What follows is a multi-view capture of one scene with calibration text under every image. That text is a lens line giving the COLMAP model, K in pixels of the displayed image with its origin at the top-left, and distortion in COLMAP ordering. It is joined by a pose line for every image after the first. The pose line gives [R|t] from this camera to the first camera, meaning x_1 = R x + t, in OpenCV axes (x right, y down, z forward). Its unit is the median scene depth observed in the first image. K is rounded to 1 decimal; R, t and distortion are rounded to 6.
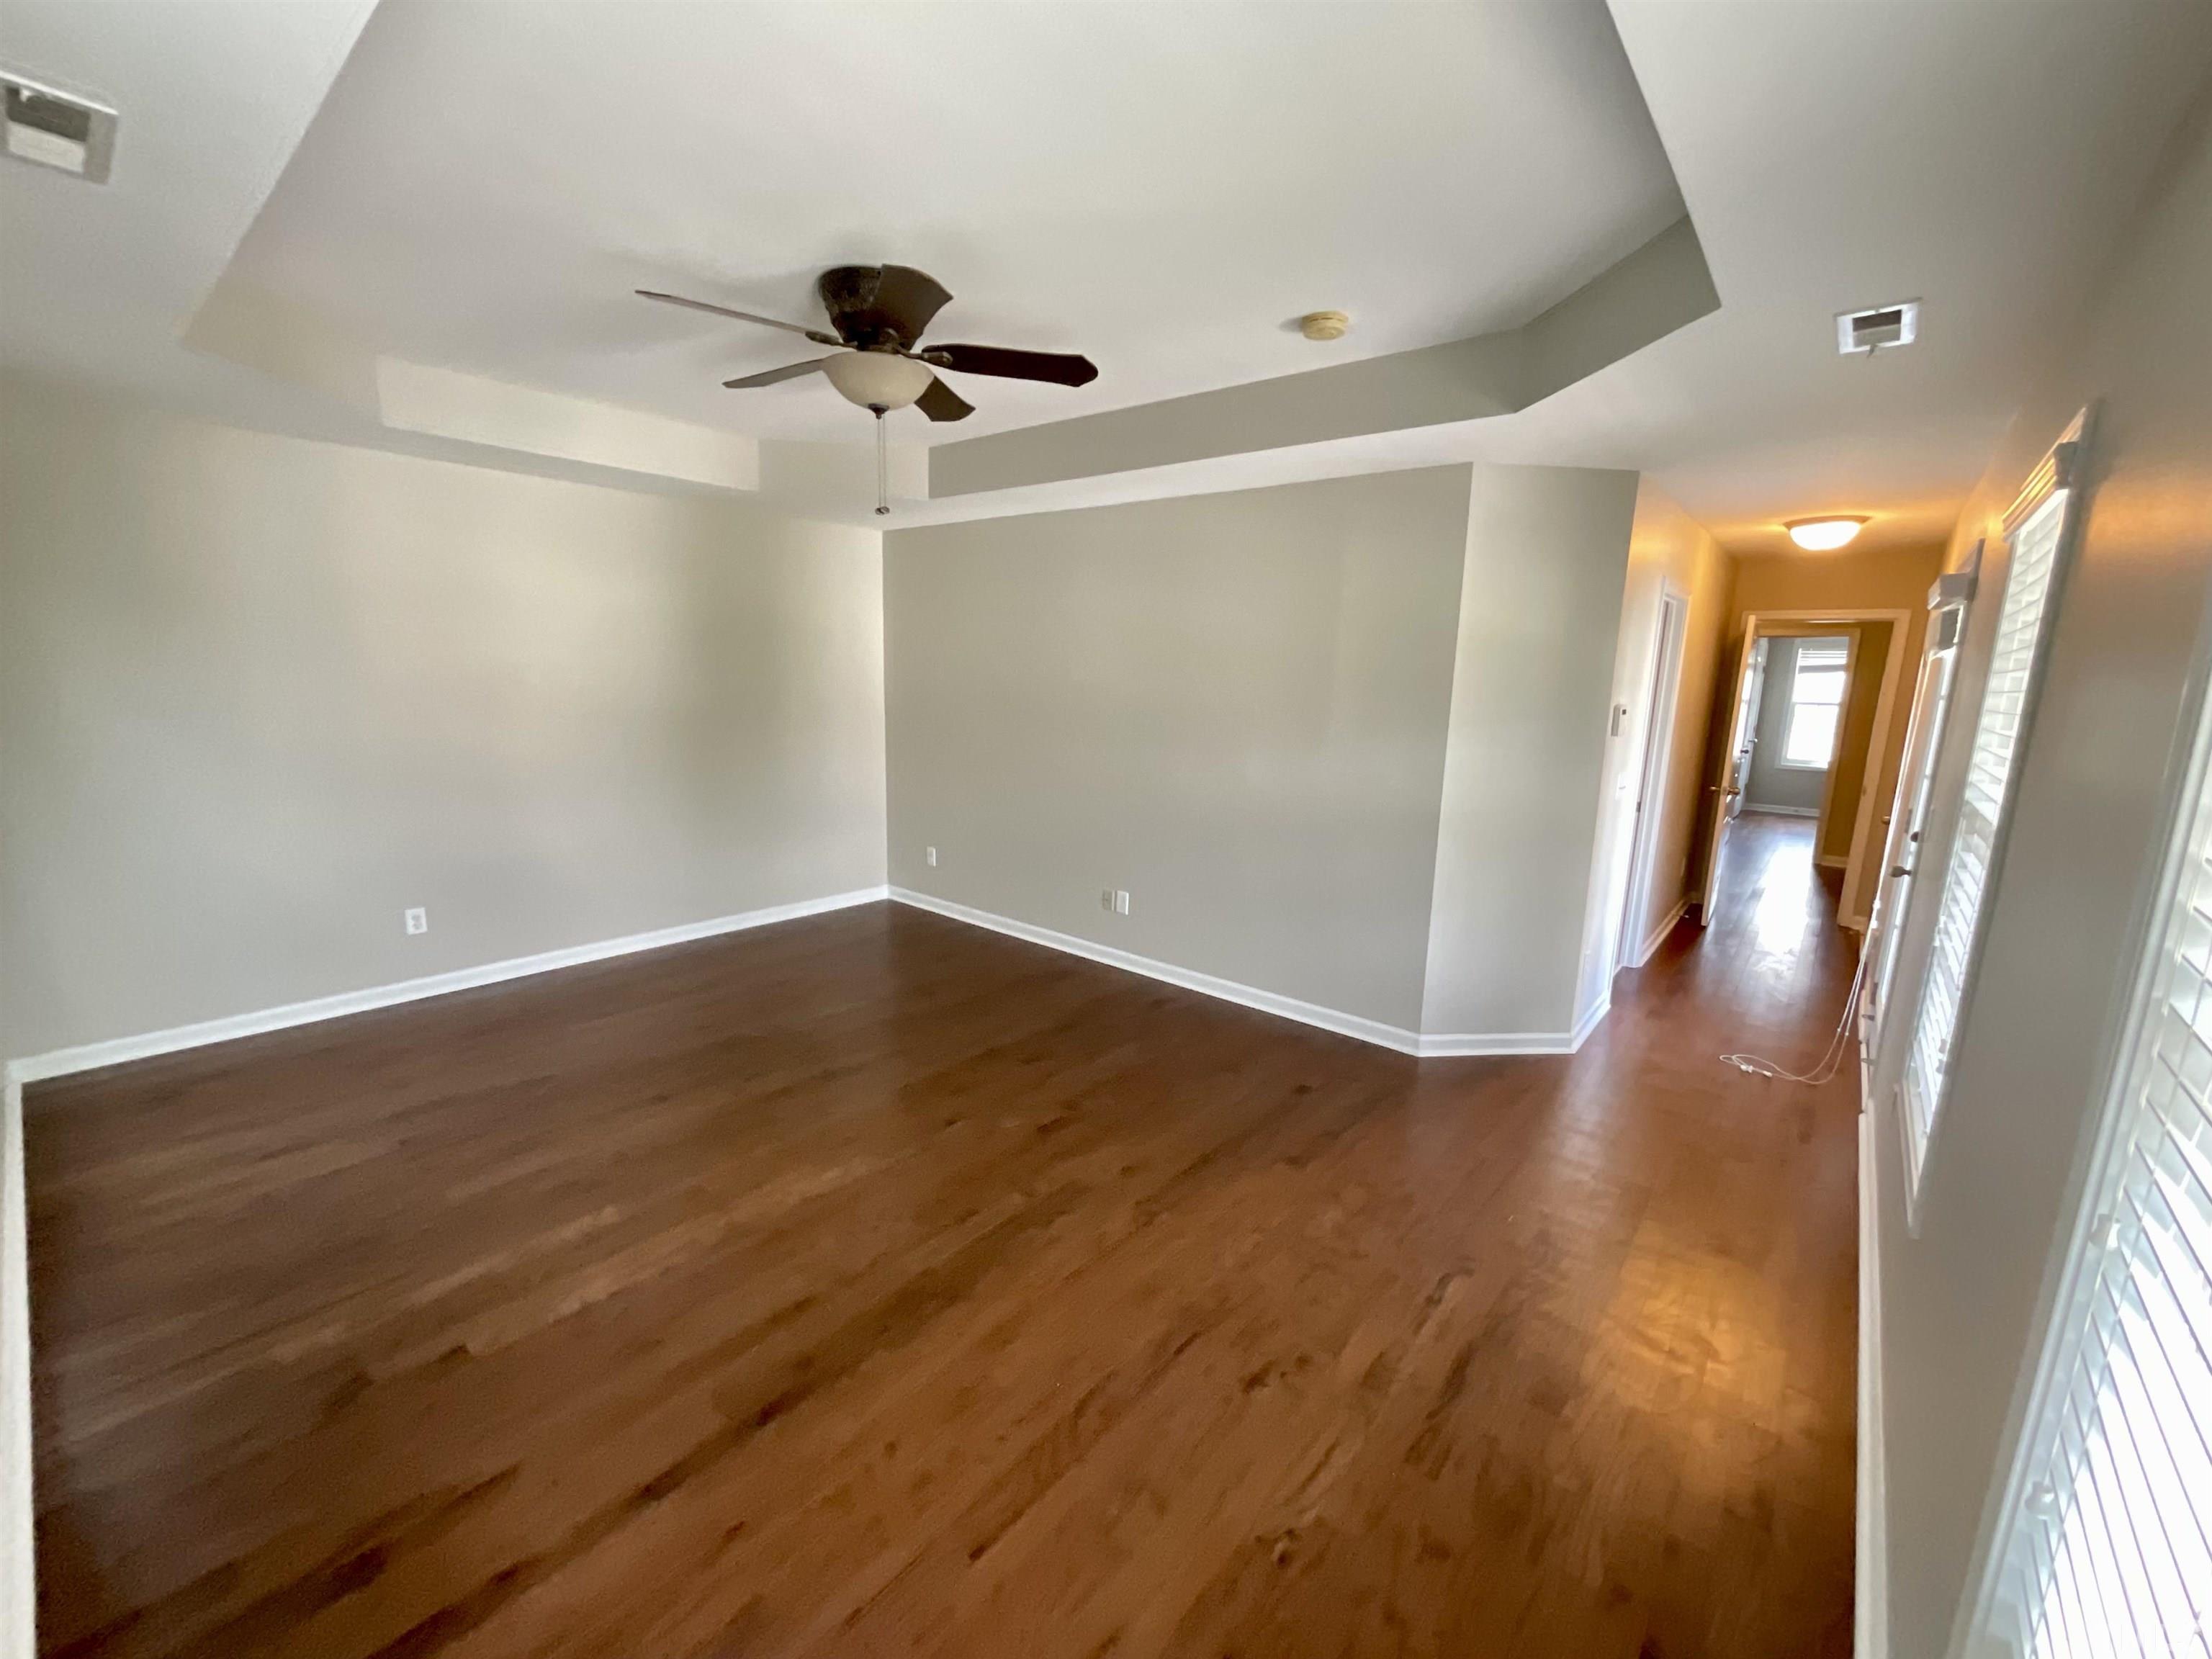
lens RADIAL K [[890.2, 0, 1105.3], [0, 890.2, 834.4], [0, 0, 1]] dist [-0.052131, 0.033216]
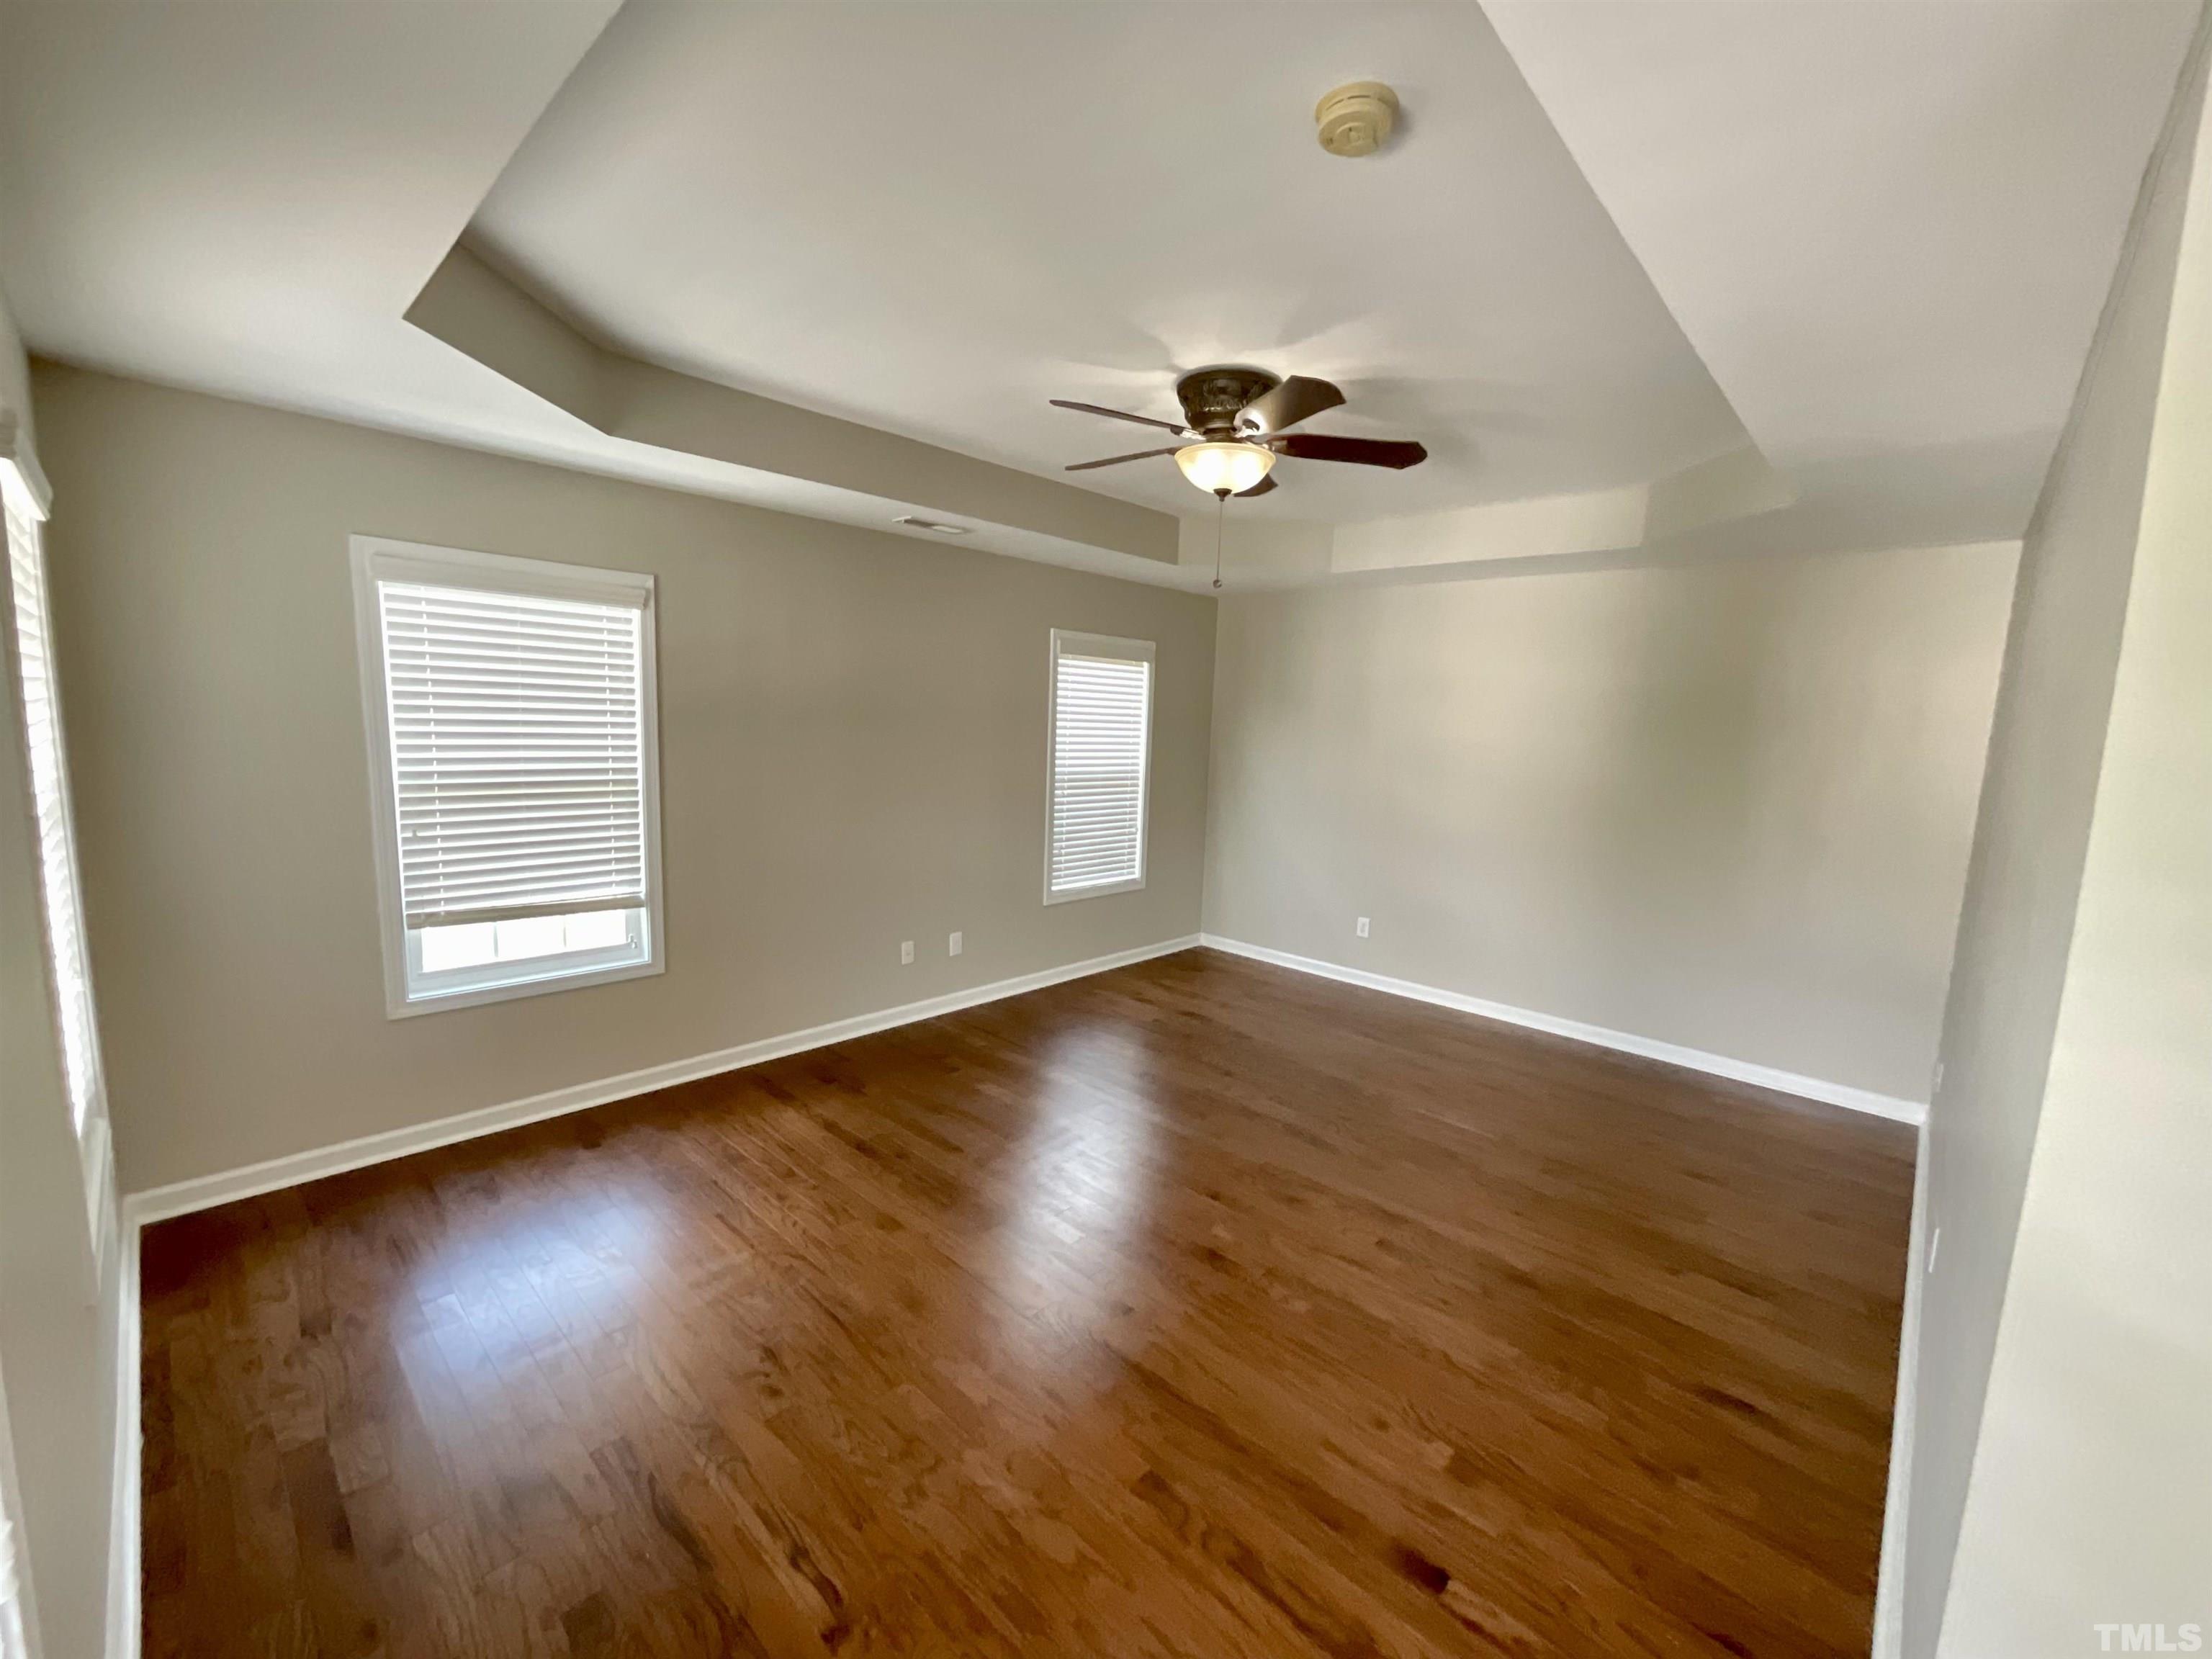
lens RADIAL K [[896.7, 0, 1107.0], [0, 896.7, 833.9], [0, 0, 1]] dist [-0.001638, -0.000007]
pose [[-0.058128, 0.098742, -0.993414, 0.809762], [-0.220784, 0.969184, 0.109252, -0.142386], [0.973589, 0.225681, -0.034536, 0.891007]]
